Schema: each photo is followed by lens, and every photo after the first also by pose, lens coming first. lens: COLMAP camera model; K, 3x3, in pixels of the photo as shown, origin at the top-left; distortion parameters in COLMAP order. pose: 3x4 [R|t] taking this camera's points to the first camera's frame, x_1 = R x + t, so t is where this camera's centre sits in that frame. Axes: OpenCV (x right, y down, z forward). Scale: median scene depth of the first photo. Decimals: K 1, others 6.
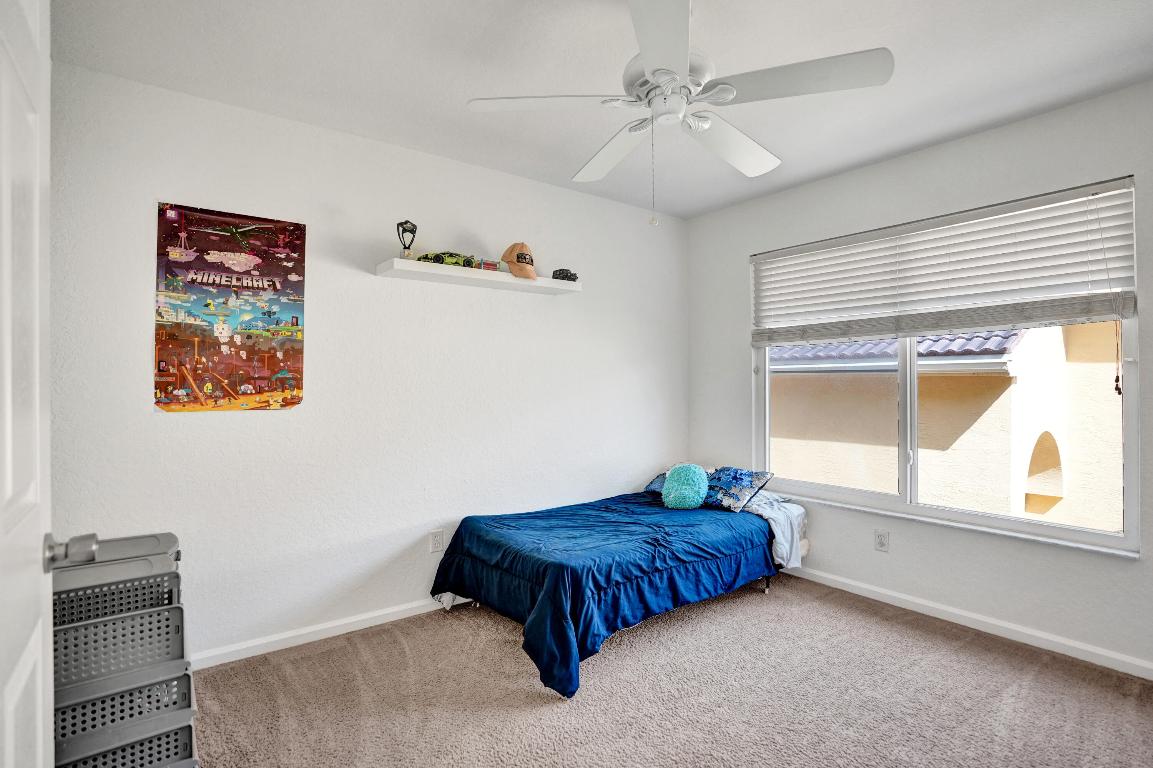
lens RADIAL K [[542.3, 0, 570.6], [0, 542.3, 376.9], [0, 0, 1]] dist [-0.045398, 0.011968]
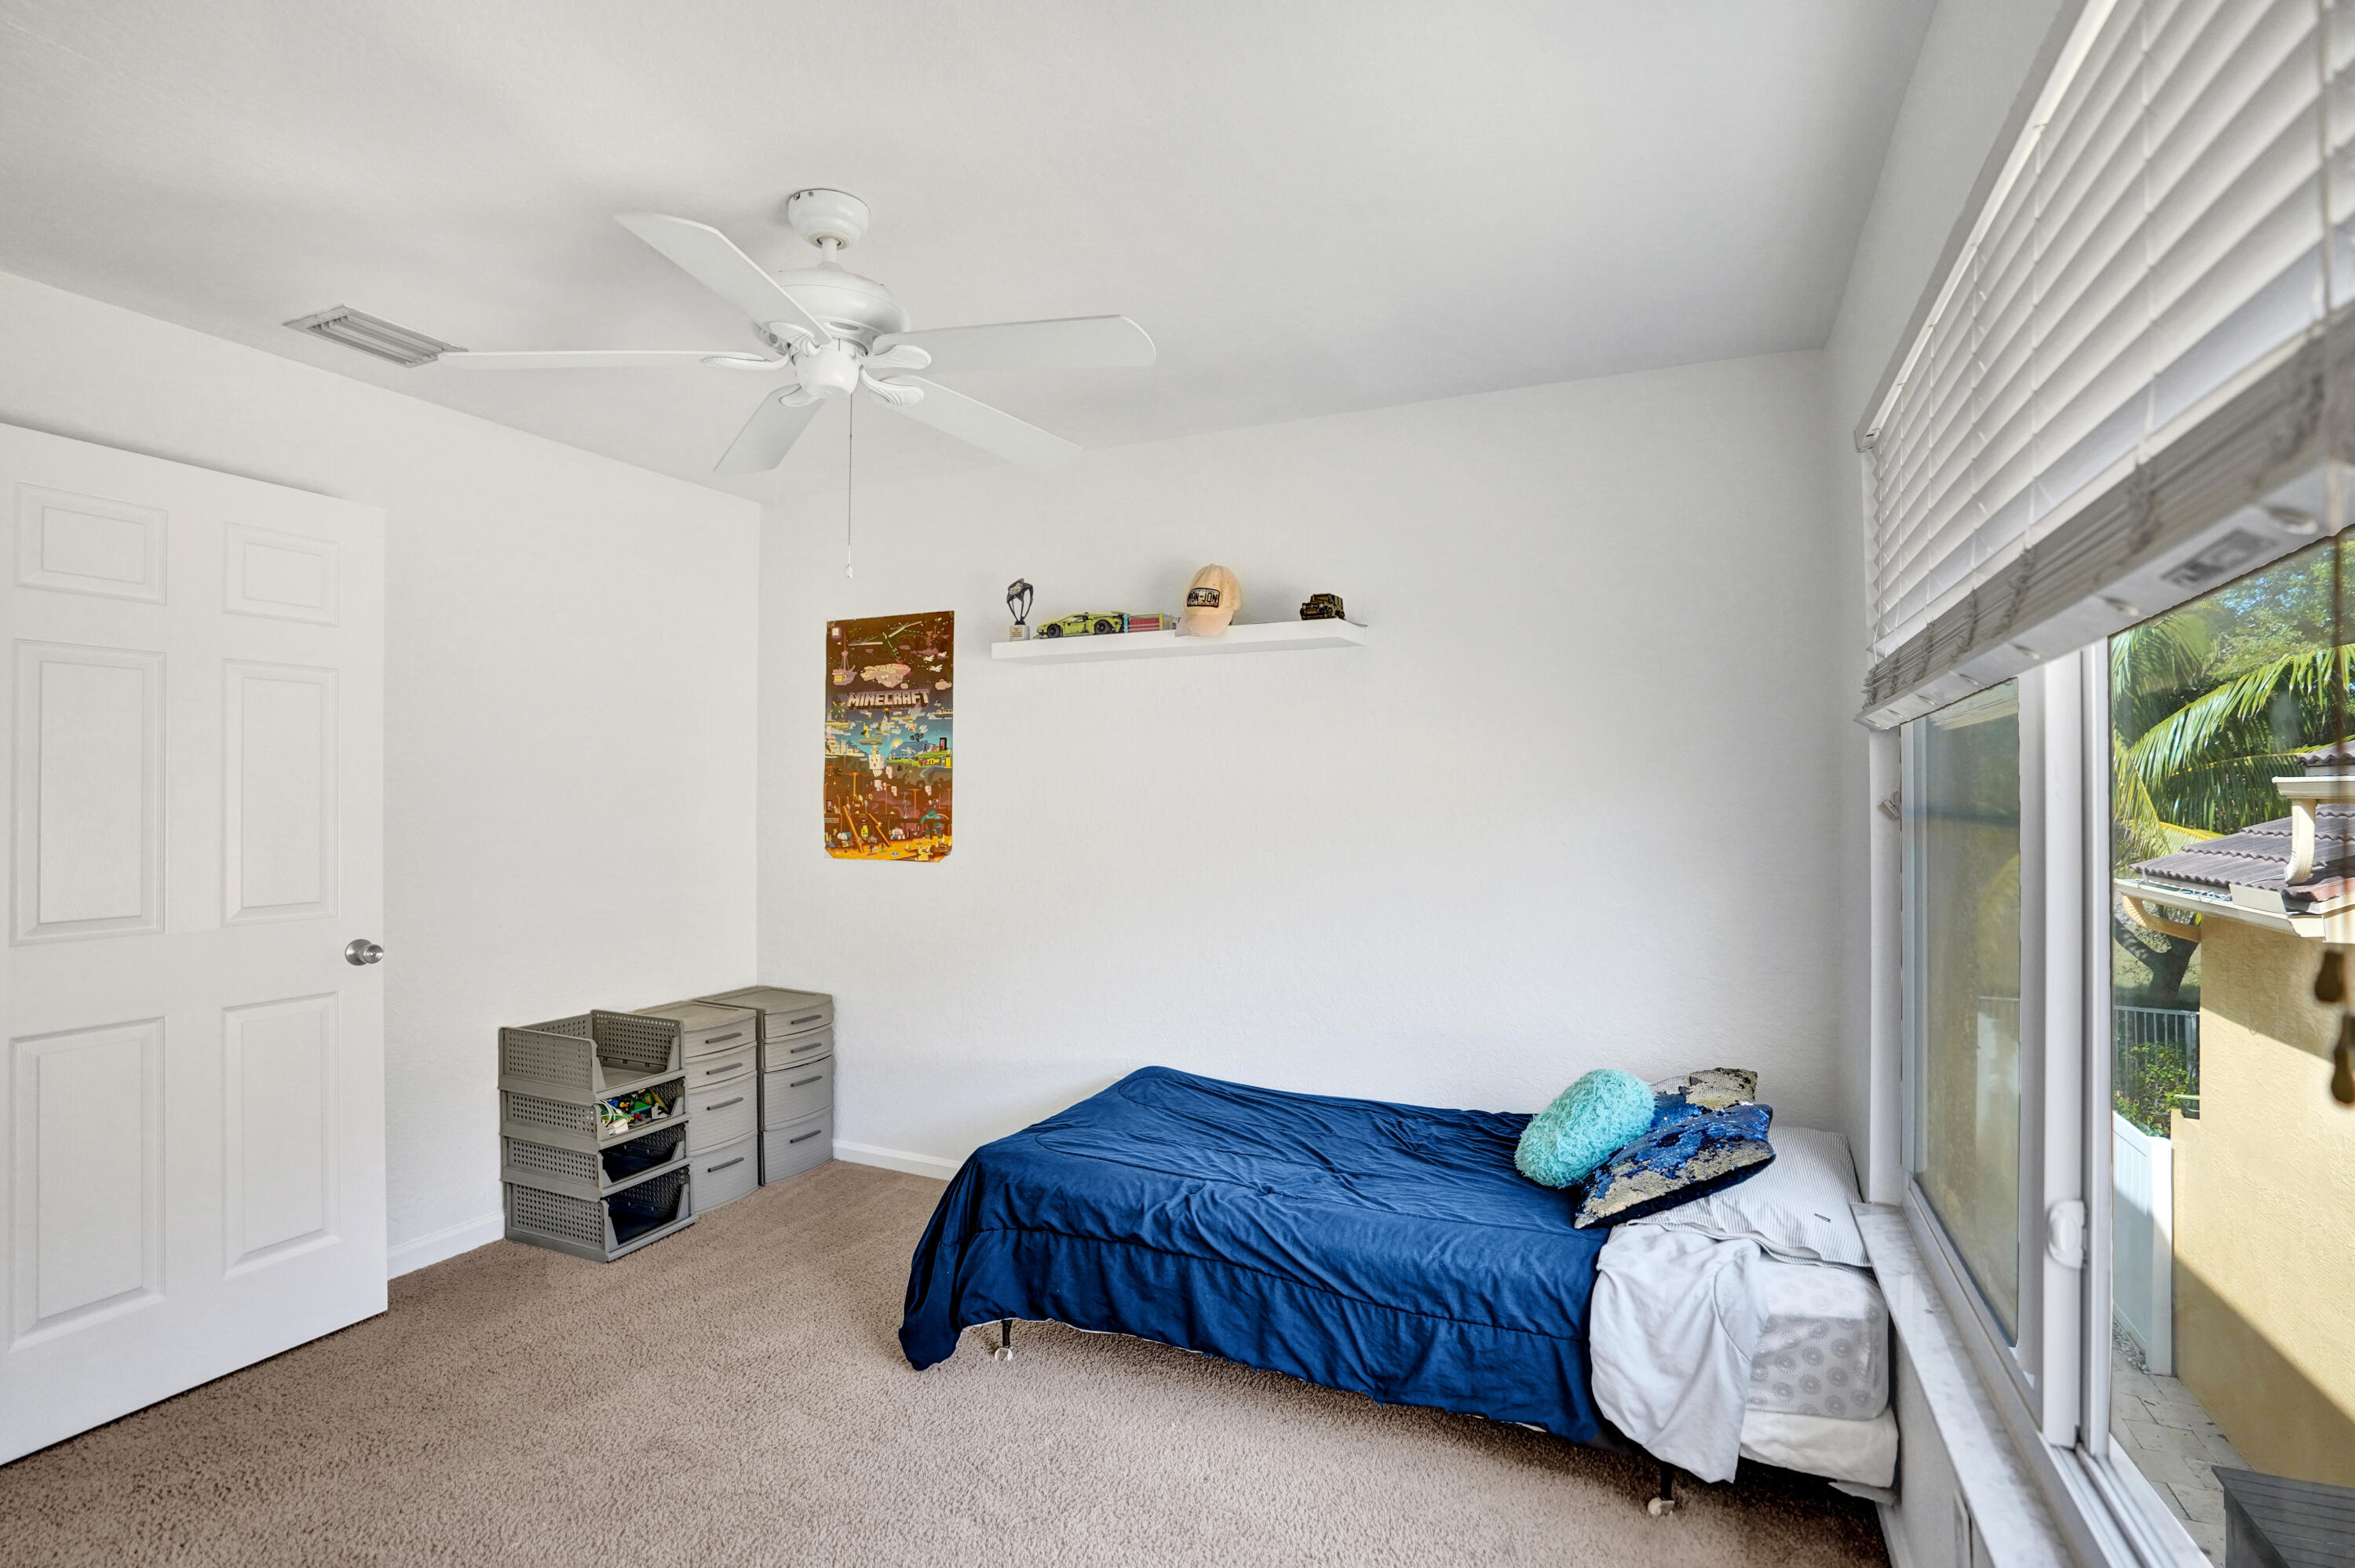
lens RADIAL K [[1107.5, 0, 1168.5], [0, 1107.5, 783.5], [0, 0, 1]] dist [-0.045398, 0.011968]
pose [[0.481307, -0.007529, -0.876520, 1.013016], [0.009264, 0.999951, -0.003503, -0.041936], [0.876503, -0.006434, 0.481353, 0.552165]]
